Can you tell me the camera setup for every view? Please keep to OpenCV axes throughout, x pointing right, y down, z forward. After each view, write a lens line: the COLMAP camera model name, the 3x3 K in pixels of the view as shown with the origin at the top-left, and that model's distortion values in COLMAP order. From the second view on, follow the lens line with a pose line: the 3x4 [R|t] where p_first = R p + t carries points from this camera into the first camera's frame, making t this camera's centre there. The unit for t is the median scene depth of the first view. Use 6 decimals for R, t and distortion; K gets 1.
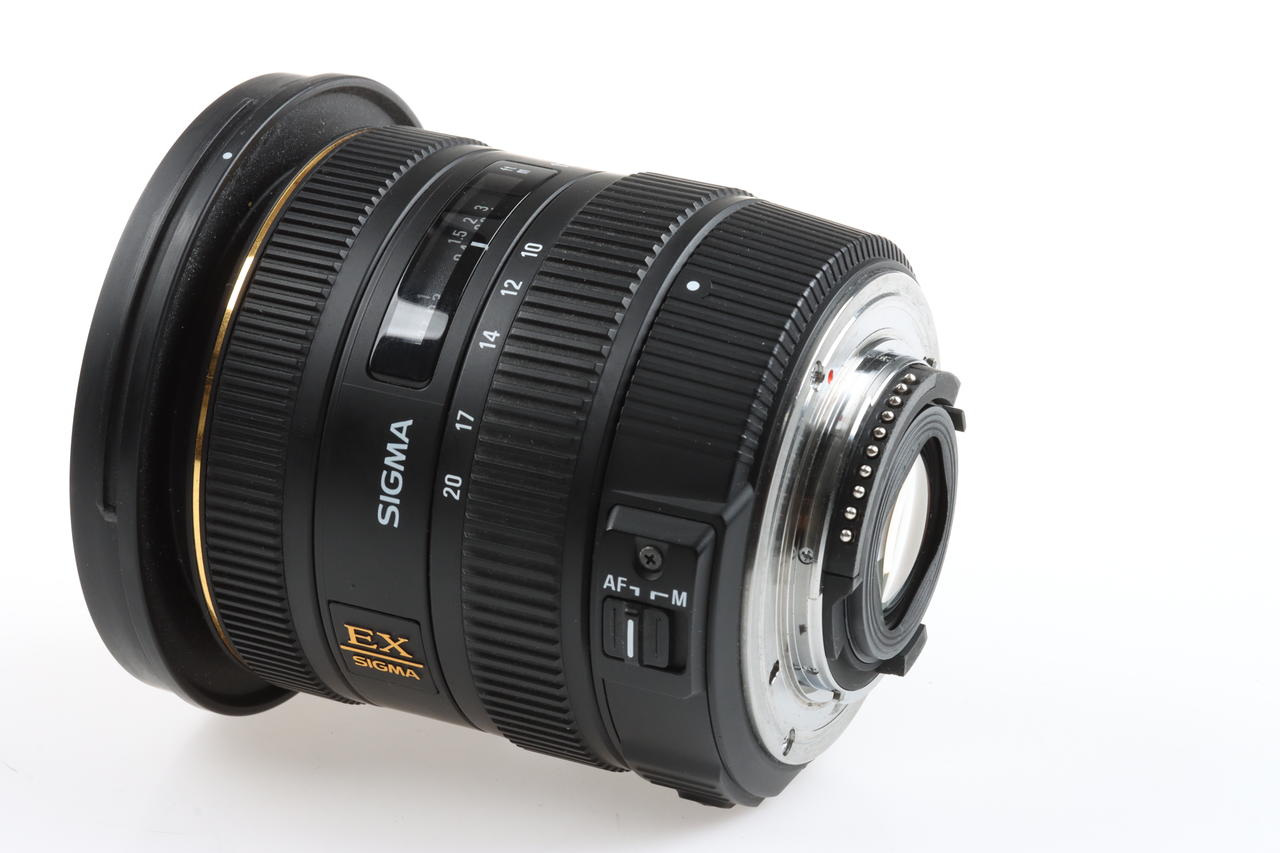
lens RADIAL K [[3605.7, 0, 639.7], [0, 3605.7, 426.4], [0, 0, 1]] dist [0.080194, 0.000000]
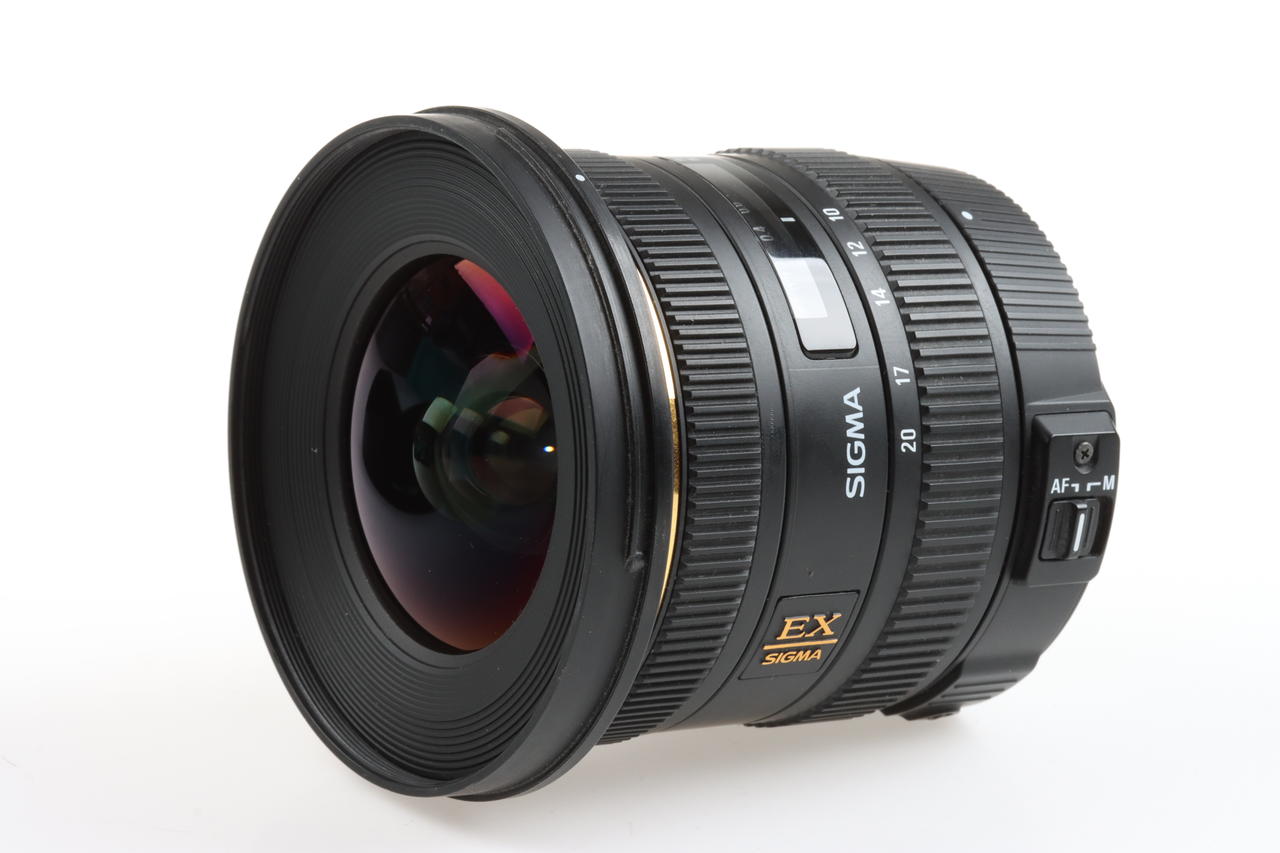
lens RADIAL K [[3605.7, 0, 639.7], [0, 3605.7, 426.7], [0, 0, 1]] dist [0.080194, 0.000000]
pose [[0.588386, -0.207822, 0.781417, -0.891182], [0.245145, 0.966770, 0.072529, -0.079556], [-0.770523, 0.148886, 0.619780, 0.422303]]
